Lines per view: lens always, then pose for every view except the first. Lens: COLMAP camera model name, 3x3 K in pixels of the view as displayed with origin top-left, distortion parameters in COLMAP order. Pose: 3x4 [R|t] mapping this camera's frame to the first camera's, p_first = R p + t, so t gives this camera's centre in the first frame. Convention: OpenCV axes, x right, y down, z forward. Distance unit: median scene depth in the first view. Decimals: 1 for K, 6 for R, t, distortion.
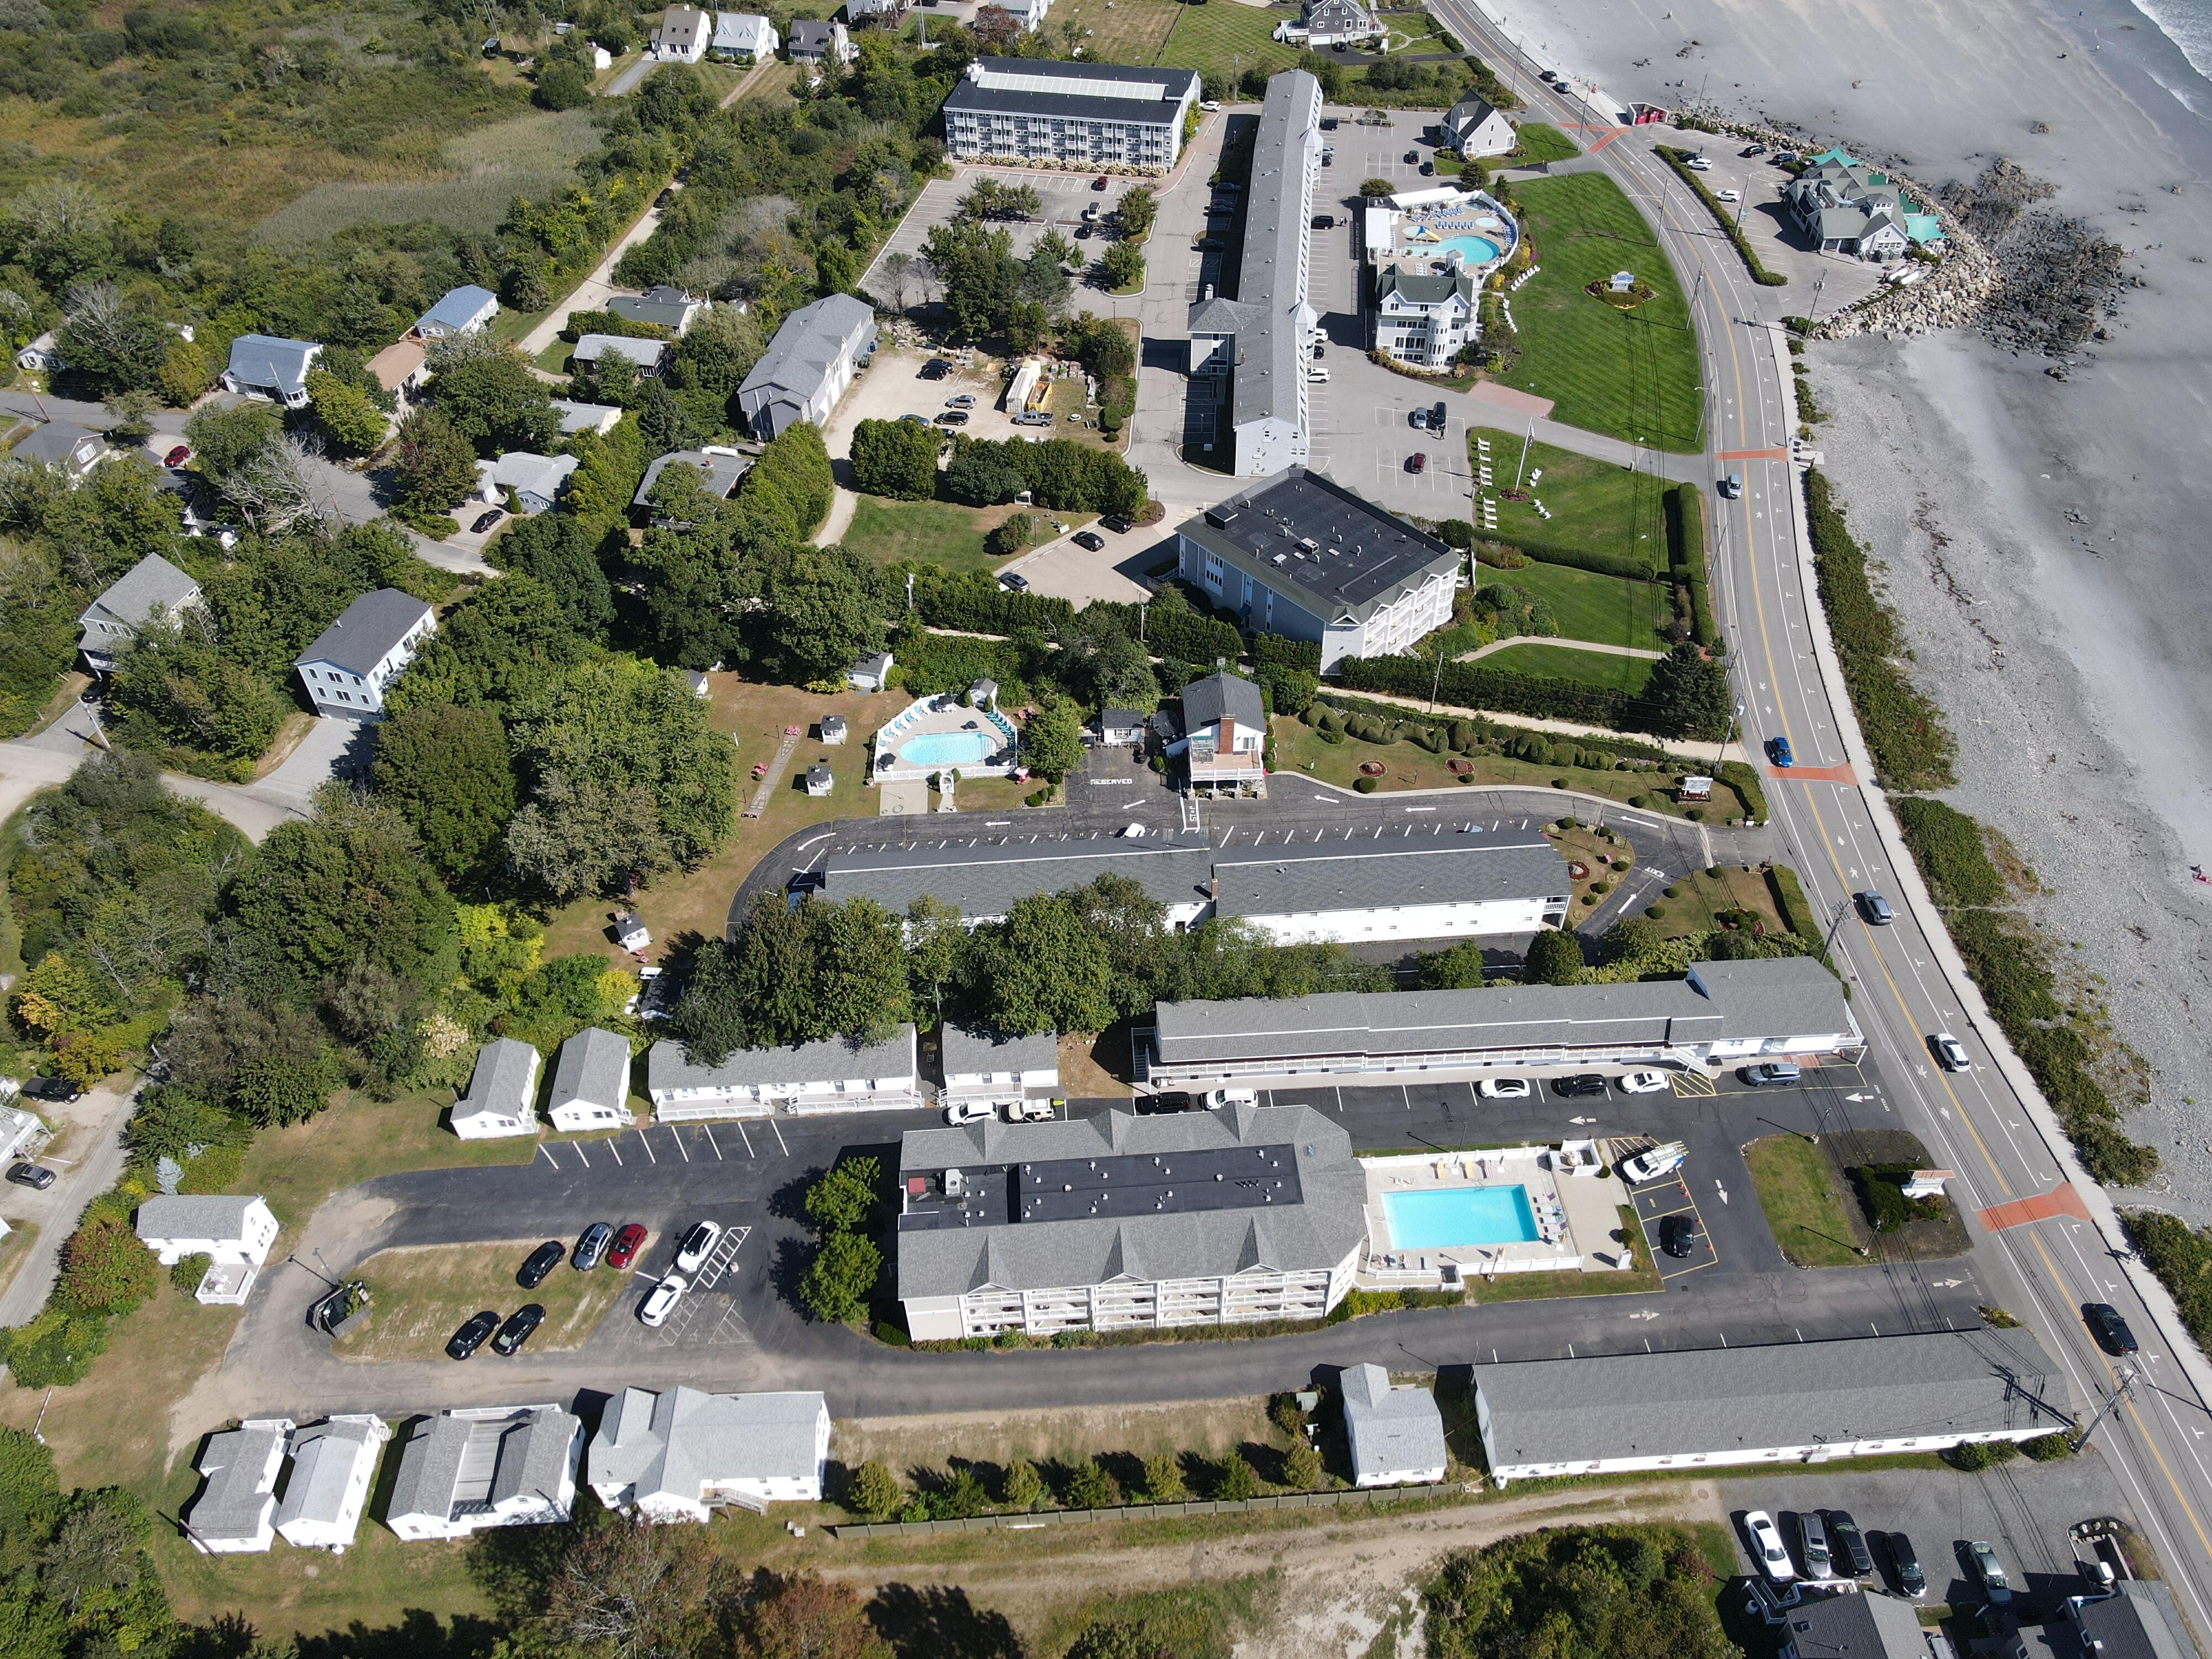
lens RADIAL K [[1575.8, 0, 1106.0], [0, 1575.8, 829.5], [0, 0, 1]] dist [0.026252, -0.006772]
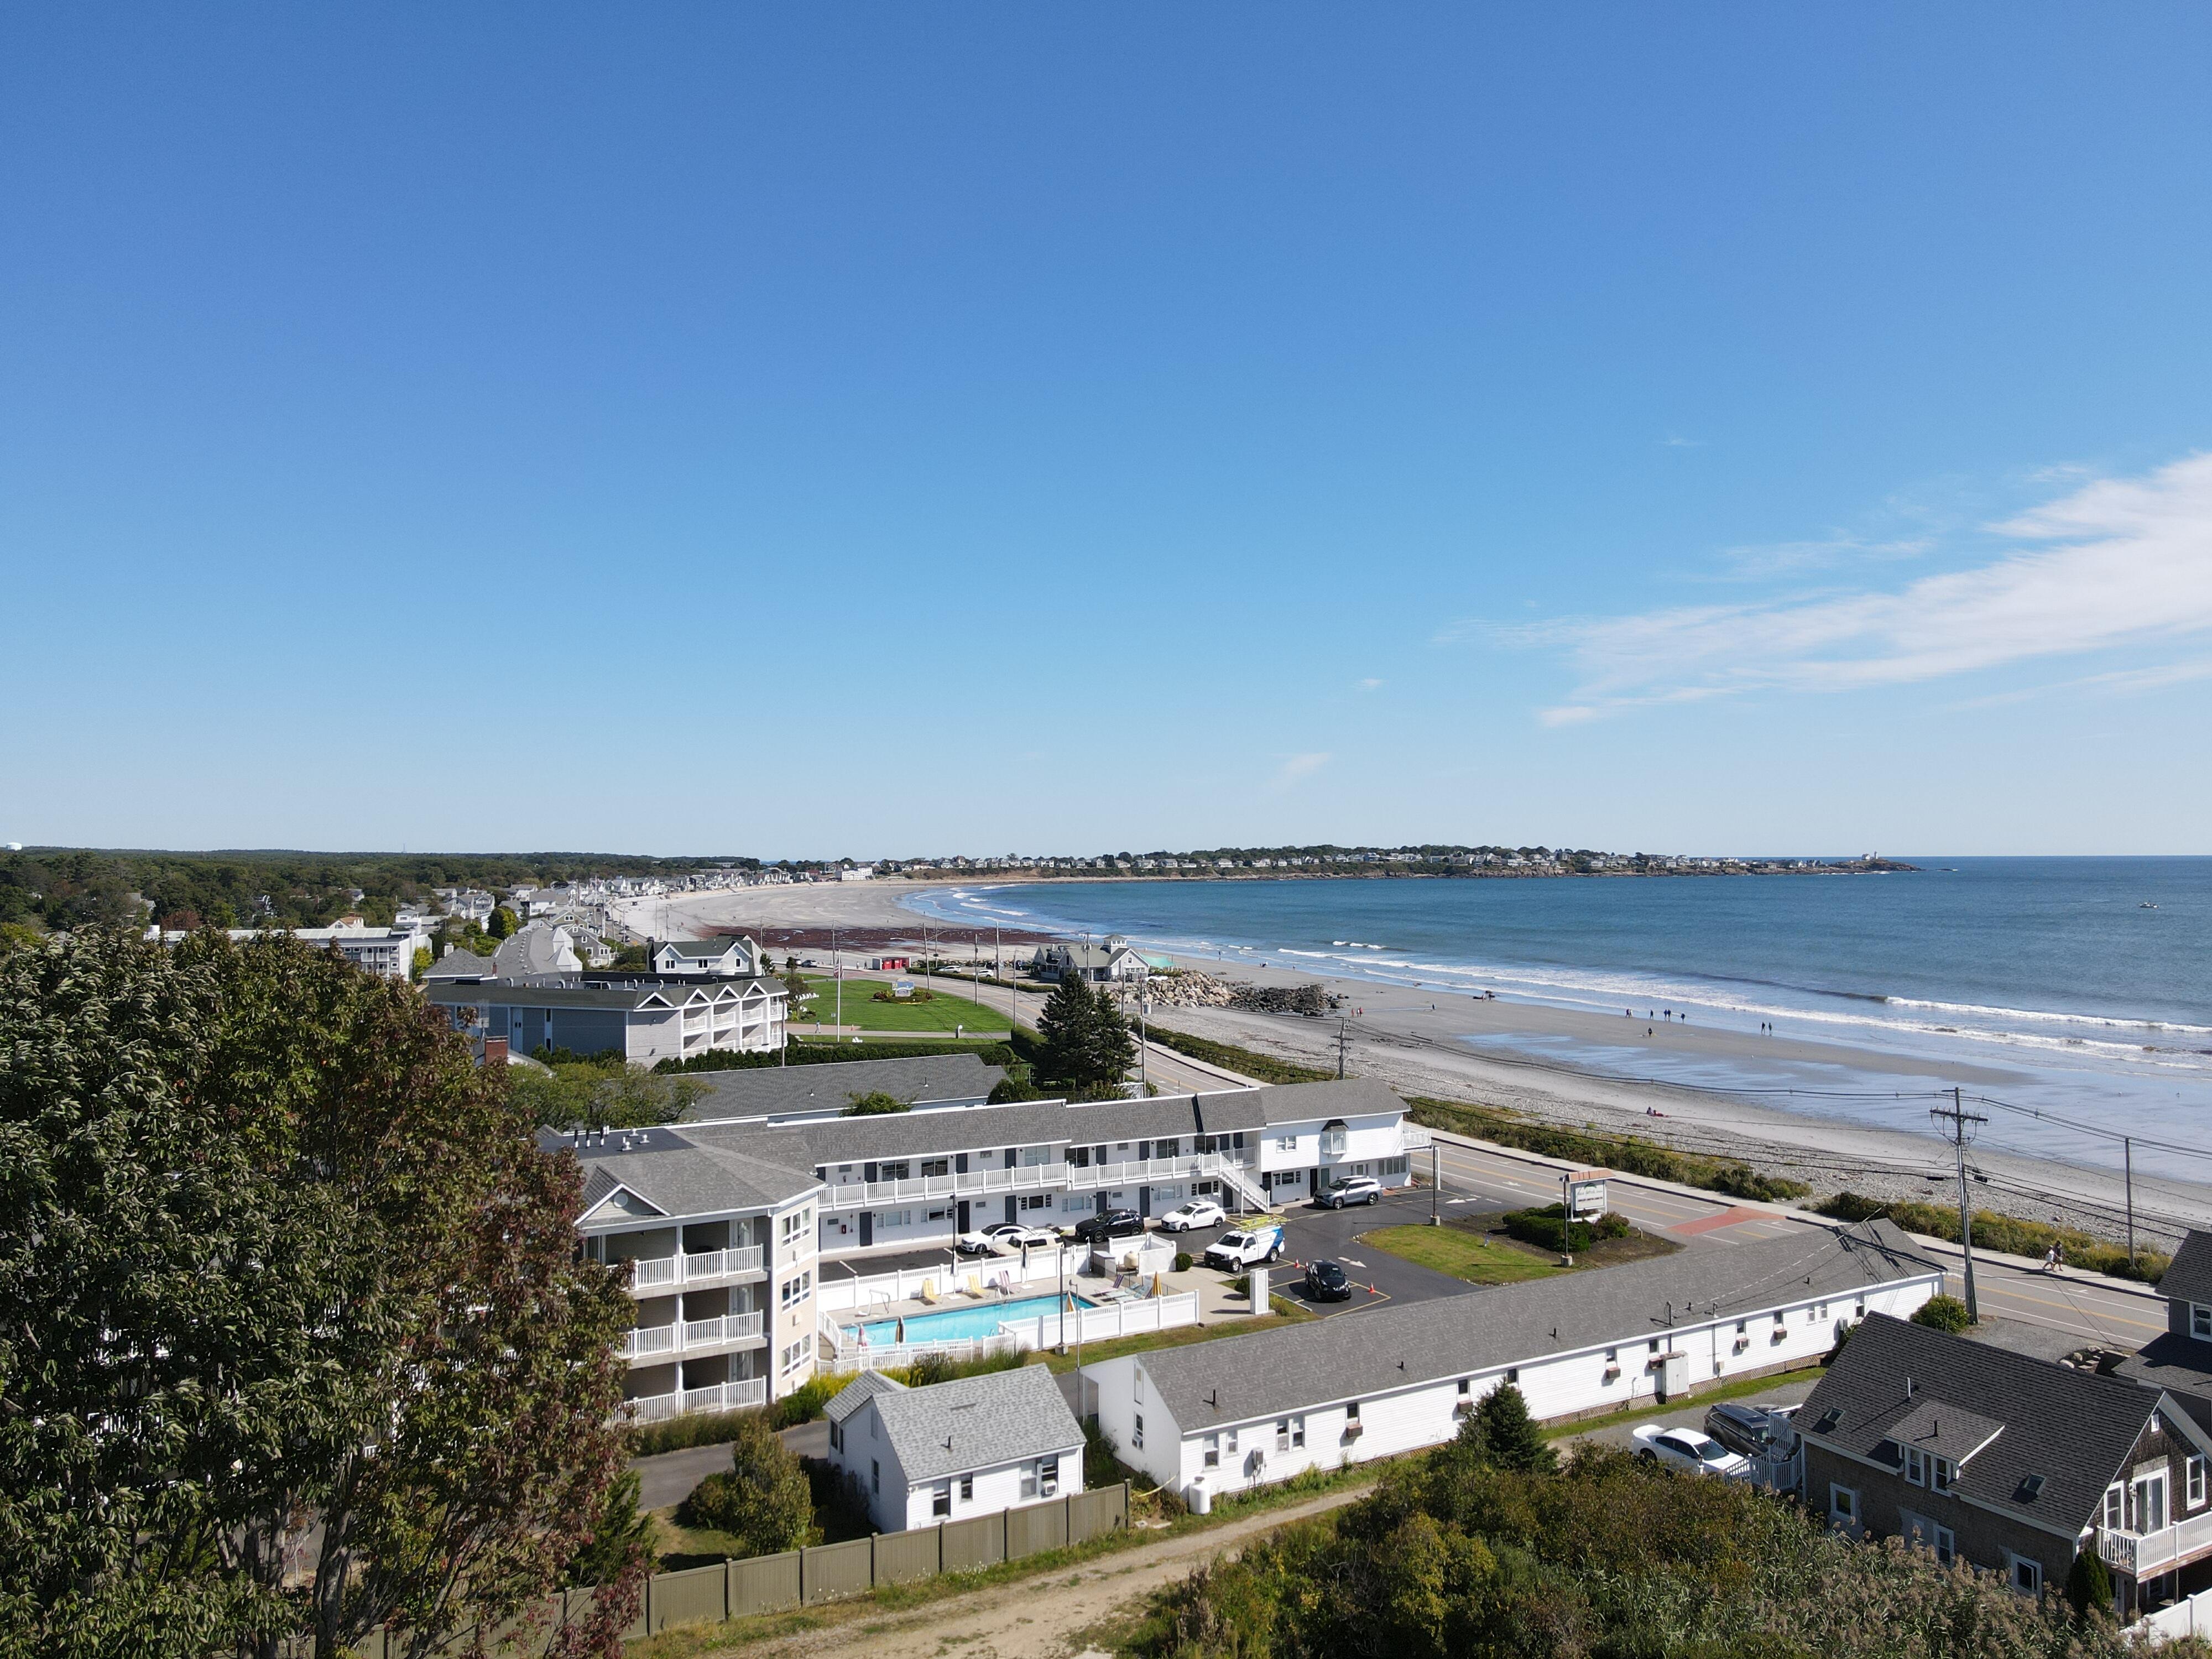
lens RADIAL K [[1615.4, 0, 1102.2], [0, 1615.4, 814.1], [0, 0, 1]] dist [-0.009764, 0.070264]
pose [[0.903030, 0.010983, 0.429436, 0.013338], [0.298987, 0.701735, -0.646664, 0.480888], [-0.308453, 0.712353, 0.630405, 0.475550]]
